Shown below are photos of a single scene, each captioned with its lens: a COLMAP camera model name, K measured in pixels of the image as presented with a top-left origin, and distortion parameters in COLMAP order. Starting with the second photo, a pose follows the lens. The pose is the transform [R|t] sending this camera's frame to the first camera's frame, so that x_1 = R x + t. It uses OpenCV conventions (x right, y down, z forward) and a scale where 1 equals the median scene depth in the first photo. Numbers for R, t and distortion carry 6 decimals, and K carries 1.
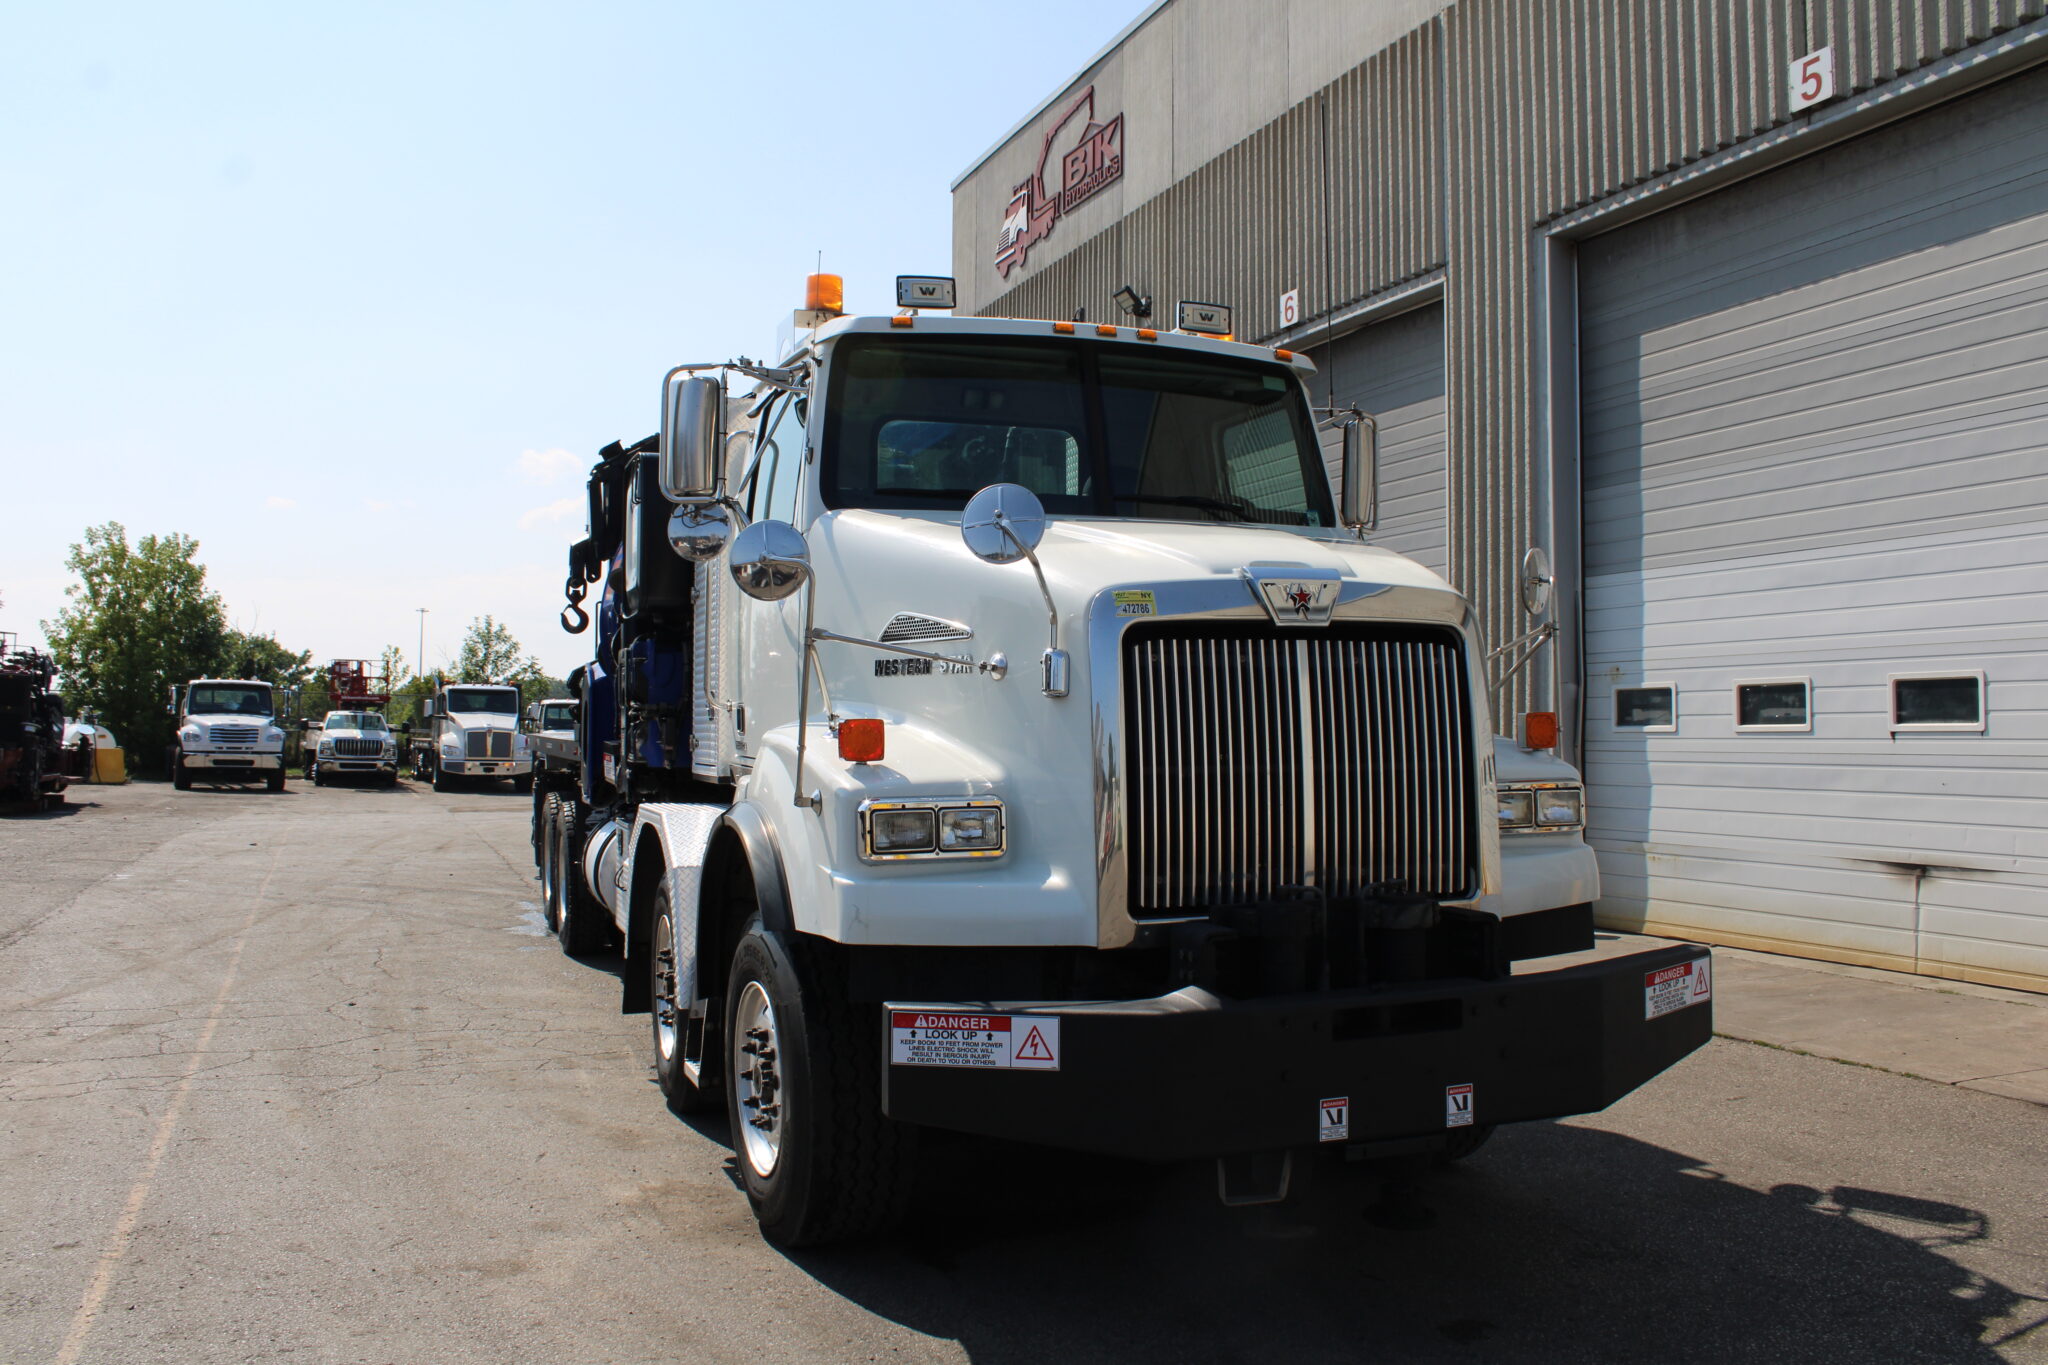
lens RADIAL K [[1715.2, 0, 1022.9], [0, 1715.2, 665.8], [0, 0, 1]] dist [-0.166845, 0.149574]
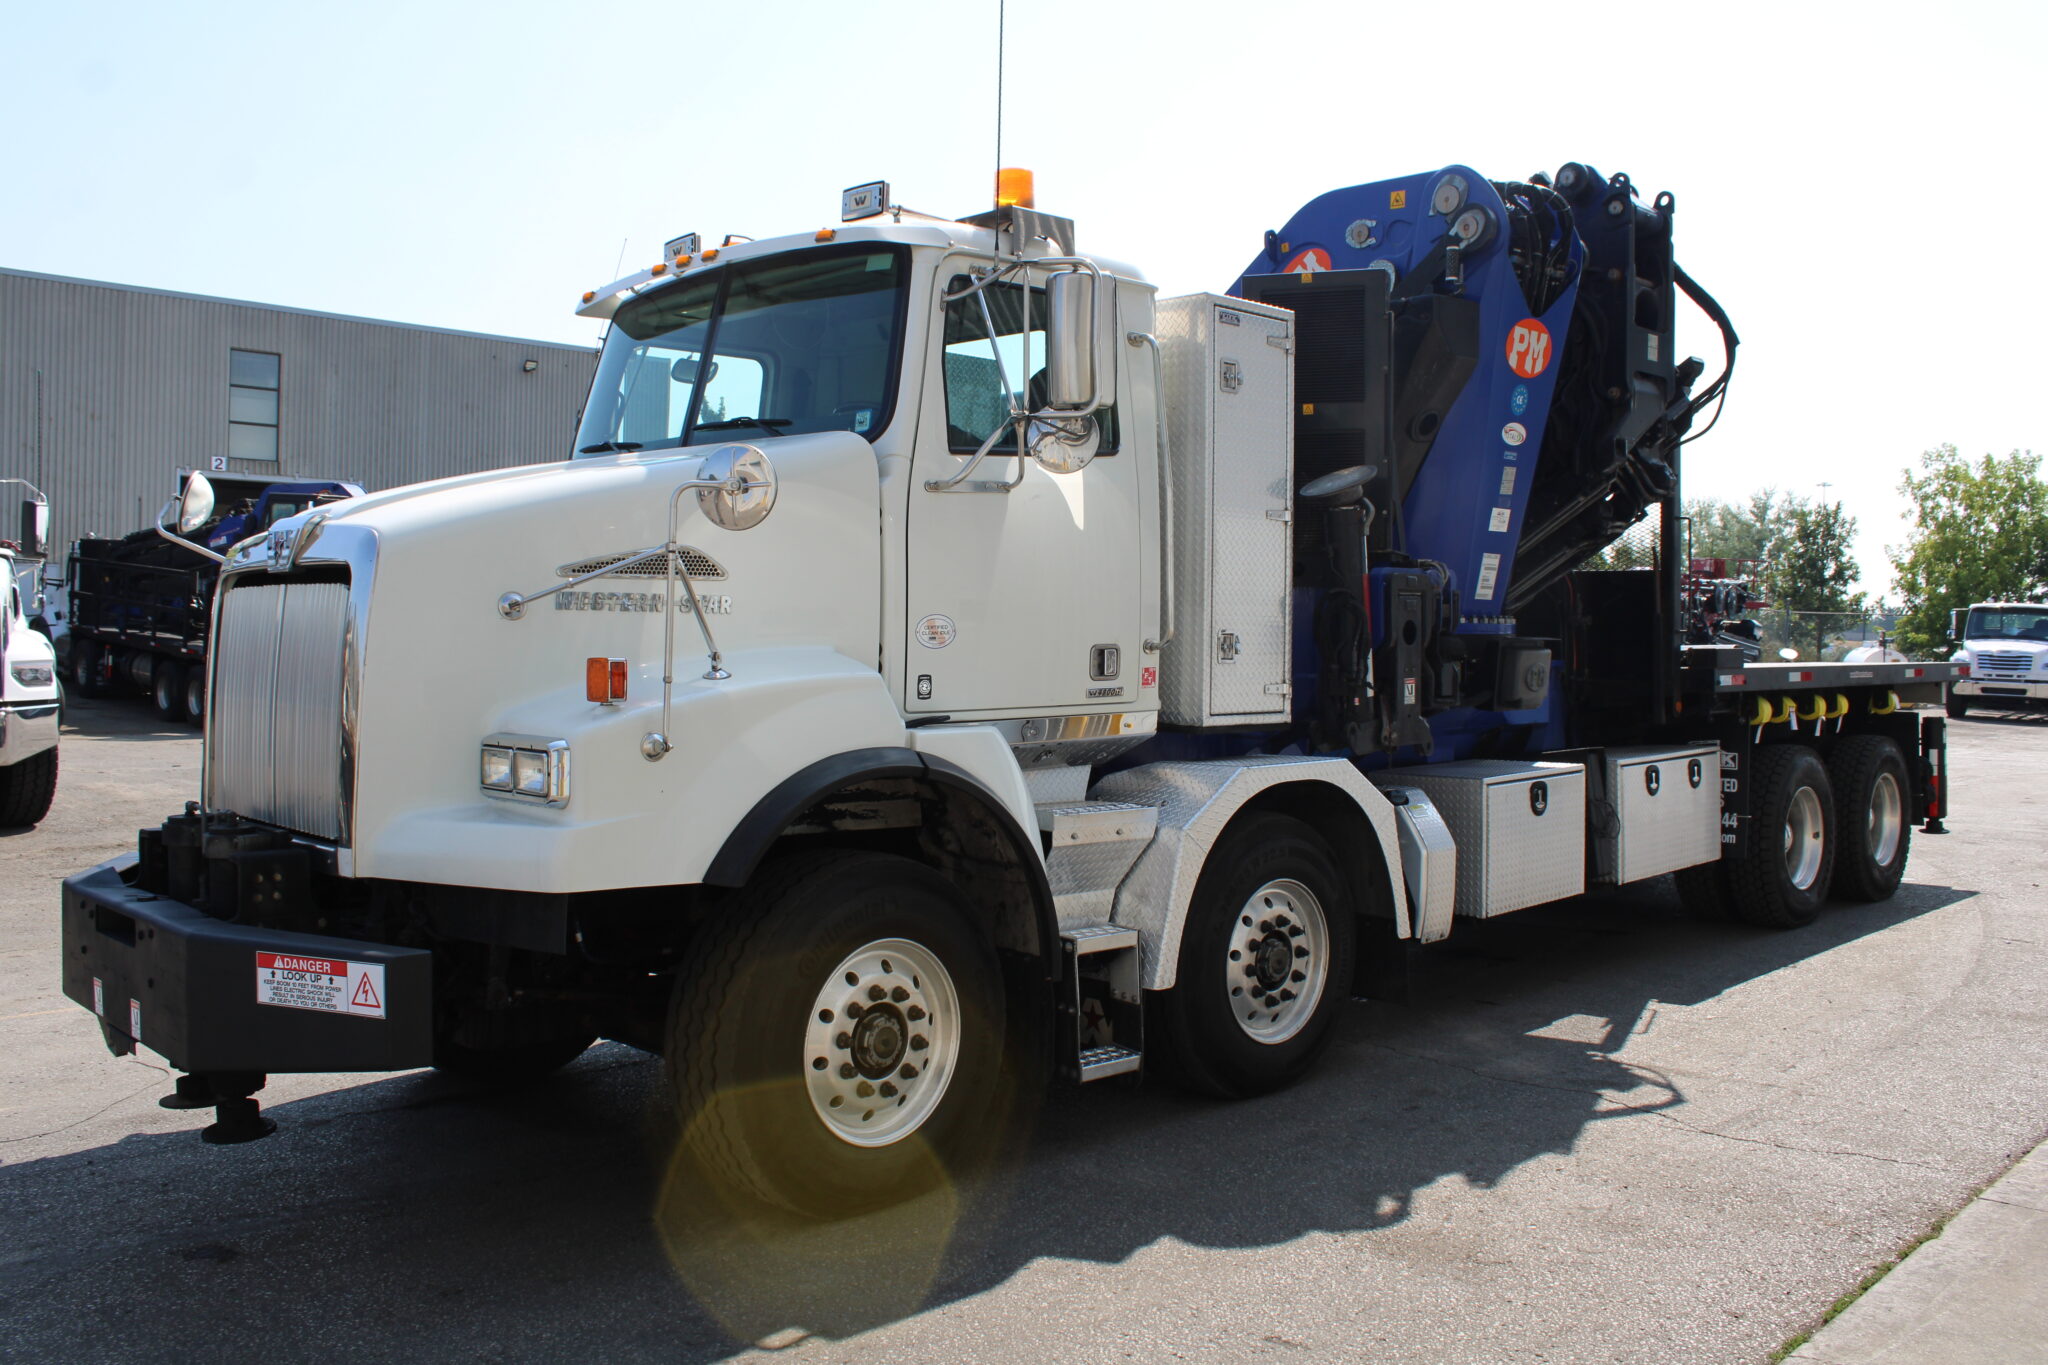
lens RADIAL K [[1715.2, 0, 1022.9], [0, 1715.2, 665.8], [0, 0, 1]] dist [-0.166845, 0.149574]
pose [[0.411419, 0.024749, -0.911110, 0.524739], [0.018095, 0.999212, 0.035313, 0.003022], [0.911267, -0.031015, 0.410648, 0.395547]]
